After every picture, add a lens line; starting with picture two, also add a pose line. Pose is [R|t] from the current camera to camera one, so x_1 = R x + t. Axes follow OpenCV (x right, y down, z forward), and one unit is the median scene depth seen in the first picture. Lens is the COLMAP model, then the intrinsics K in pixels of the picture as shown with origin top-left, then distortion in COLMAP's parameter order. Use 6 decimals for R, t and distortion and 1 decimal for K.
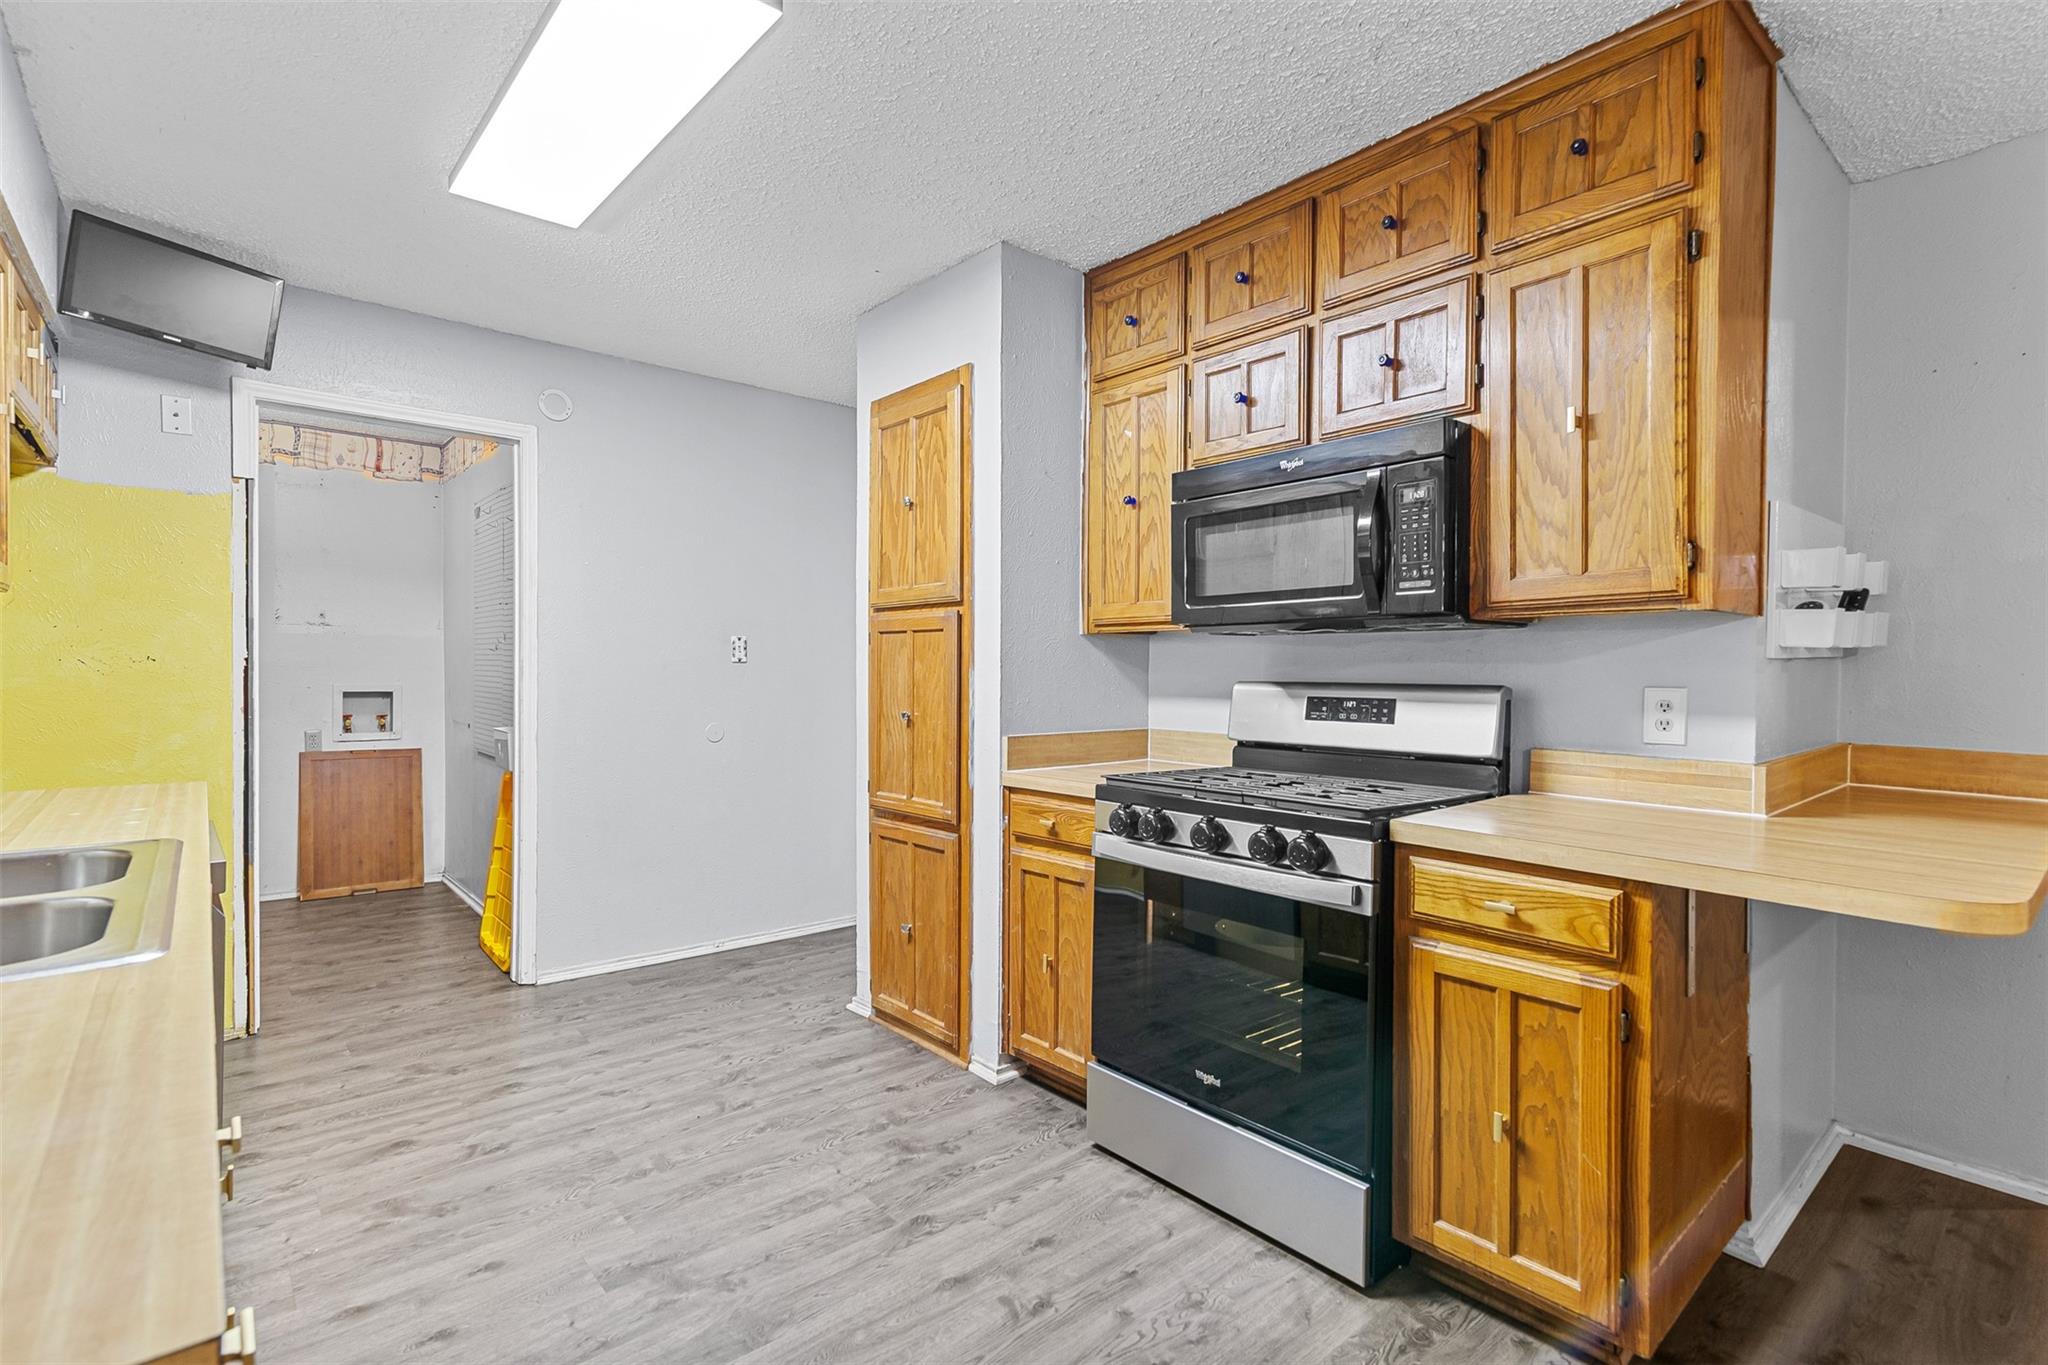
lens RADIAL K [[952.0, 0, 1024.0], [0, 952.0, 682.5], [0, 0, 1]] dist [0.032167, -0.000050]
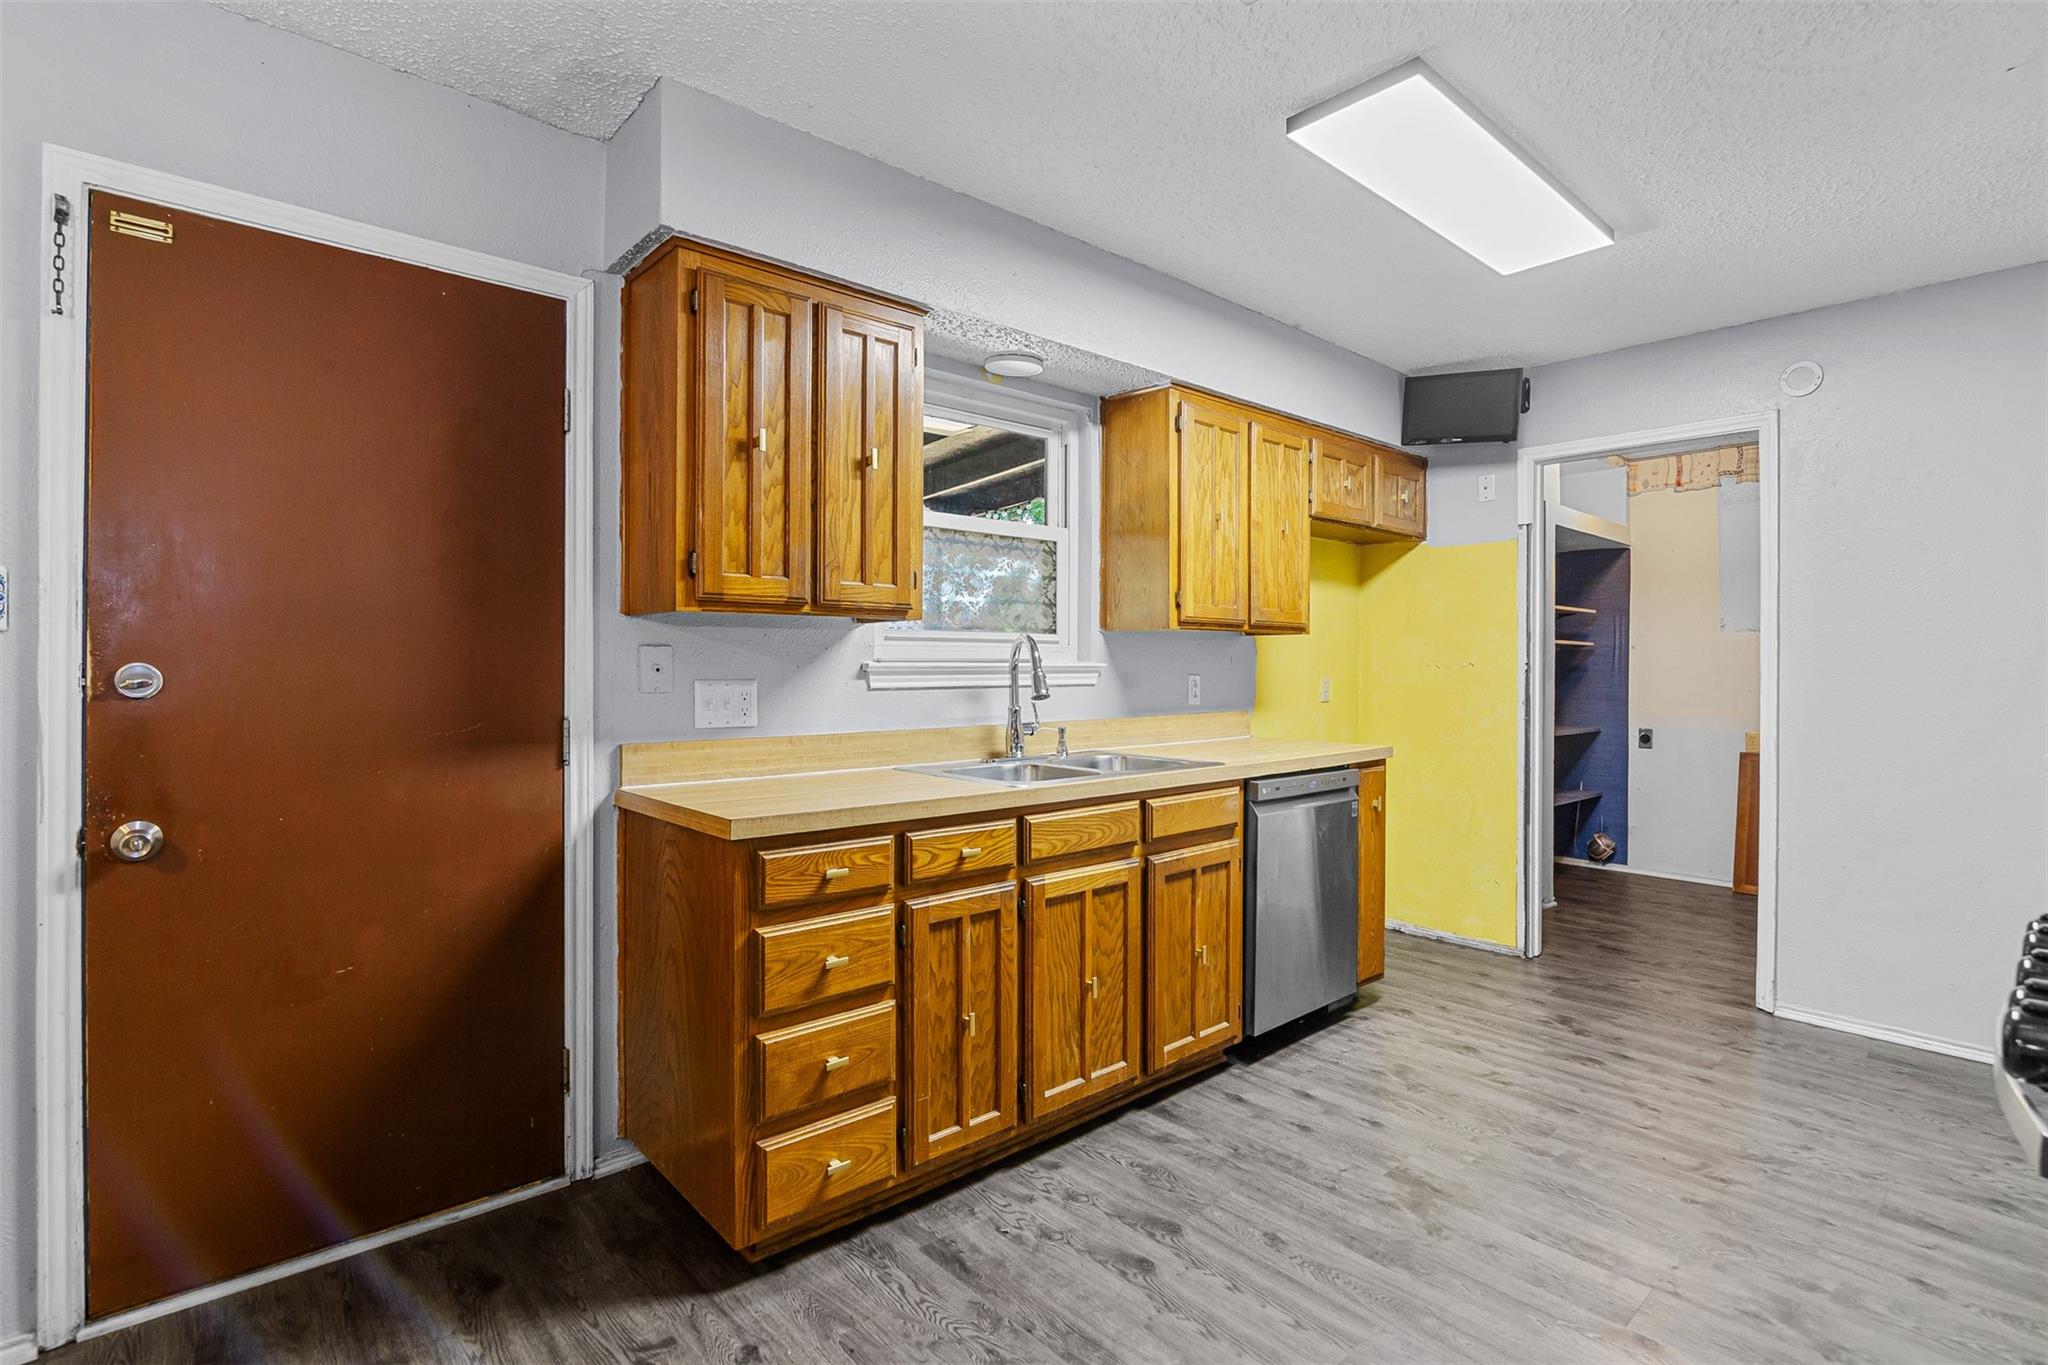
lens RADIAL K [[978.1, 0, 1014.8], [0, 978.1, 654.3], [0, 0, 1]] dist [-0.003974, -0.000386]
pose [[0.015931, -0.026543, -0.999521, 0.528331], [-0.013861, 0.999546, -0.026765, 0.009261], [0.999777, 0.014280, 0.015556, 0.334342]]
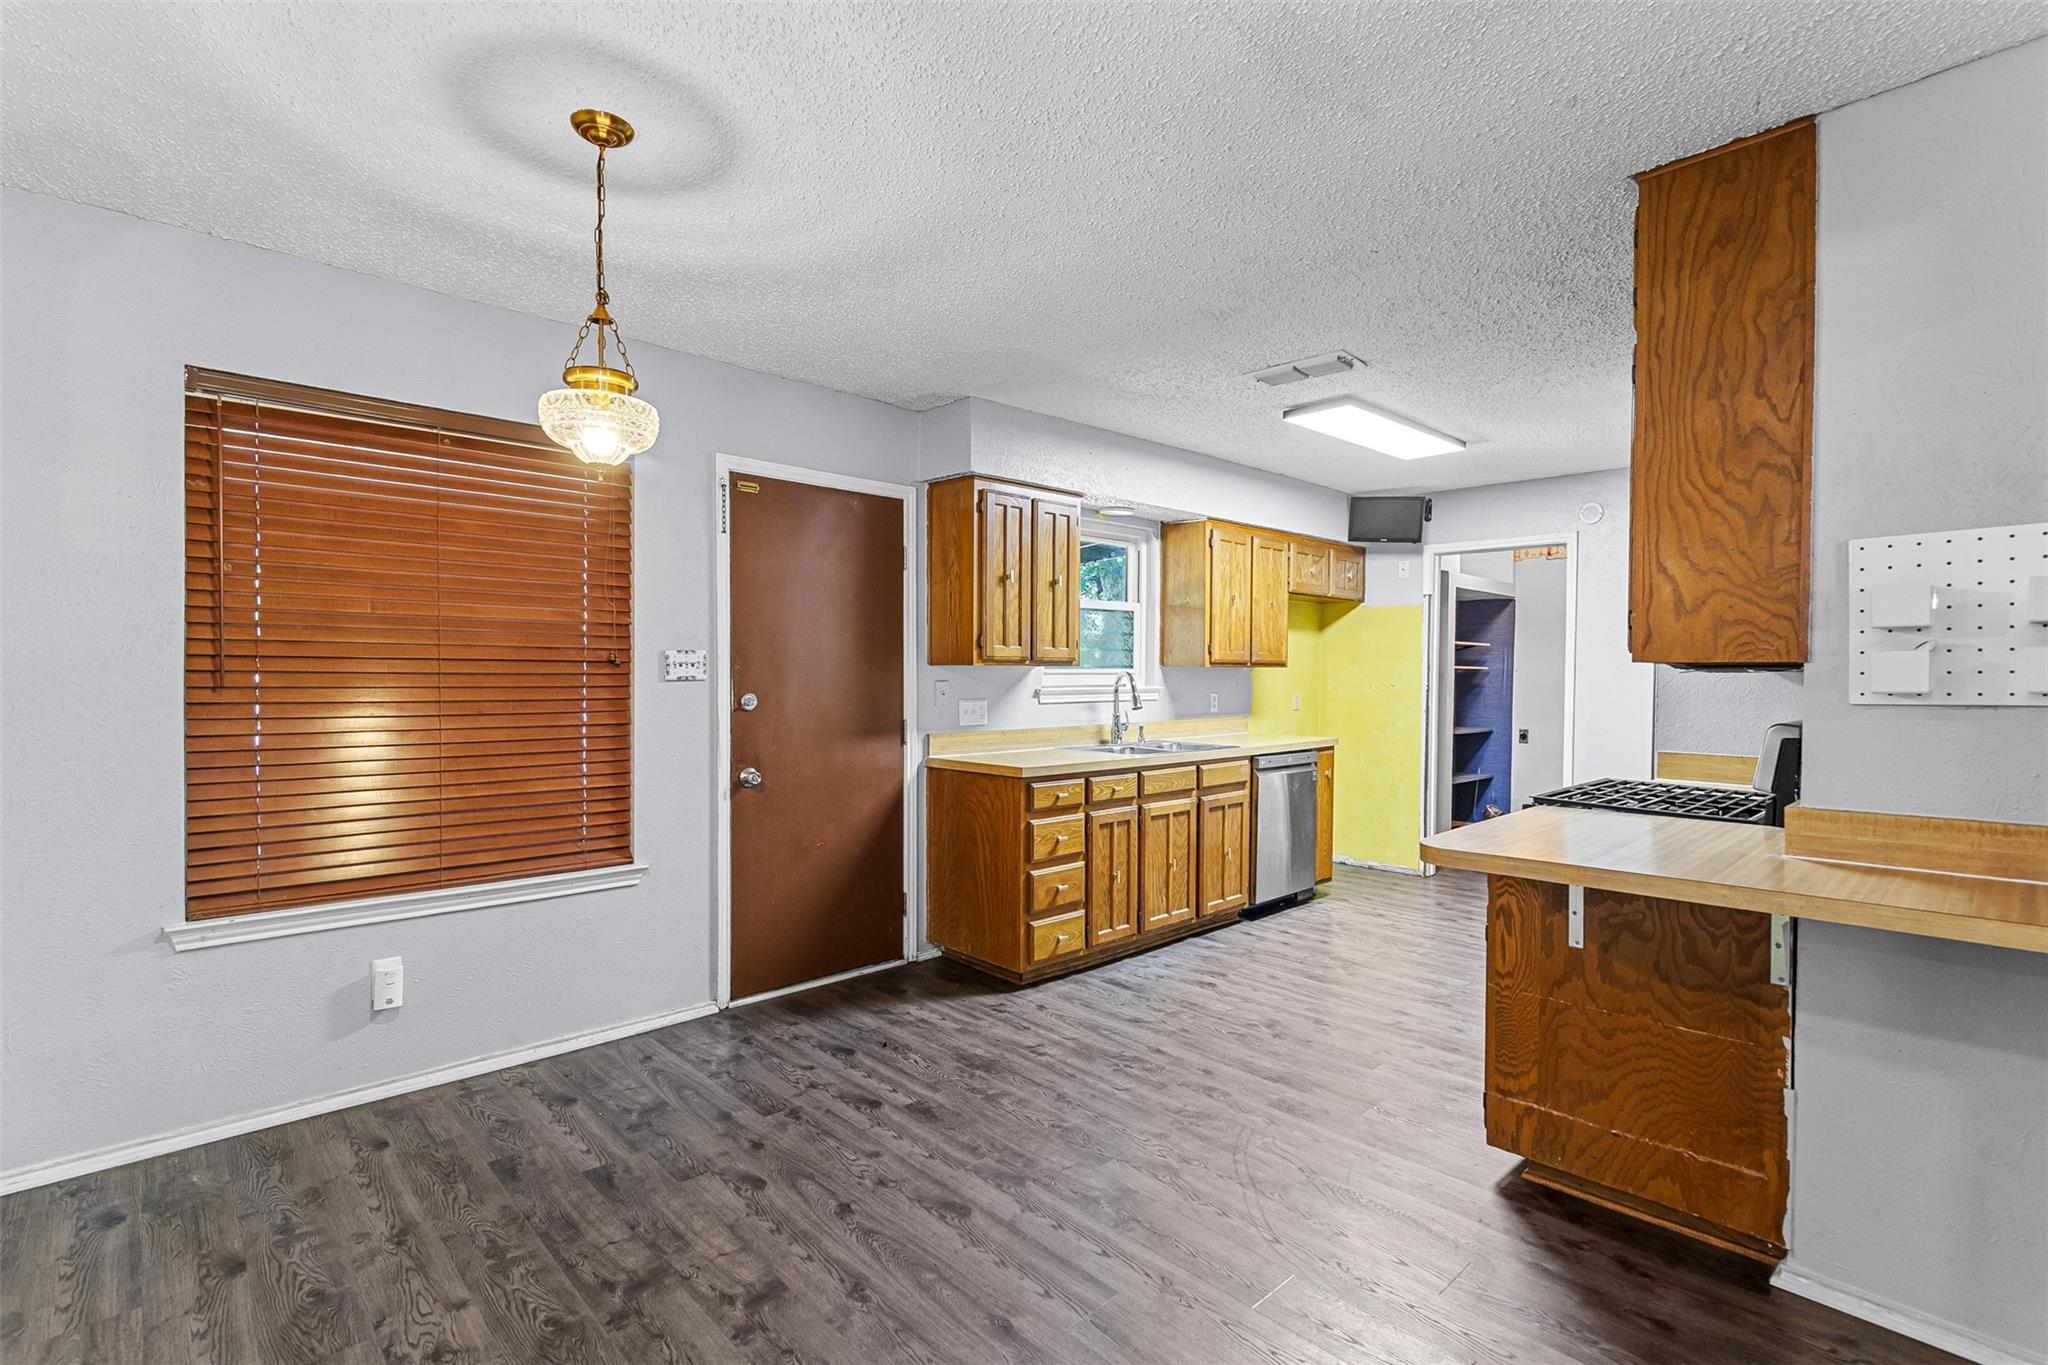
lens RADIAL K [[952.0, 0, 1024.0], [0, 952.0, 682.5], [0, 0, 1]] dist [0.032167, -0.000050]
pose [[0.051842, -0.002243, -0.998653, 1.204616], [-0.016129, 0.999865, -0.003083, -0.011208], [0.998525, 0.016267, 0.051799, 0.091806]]
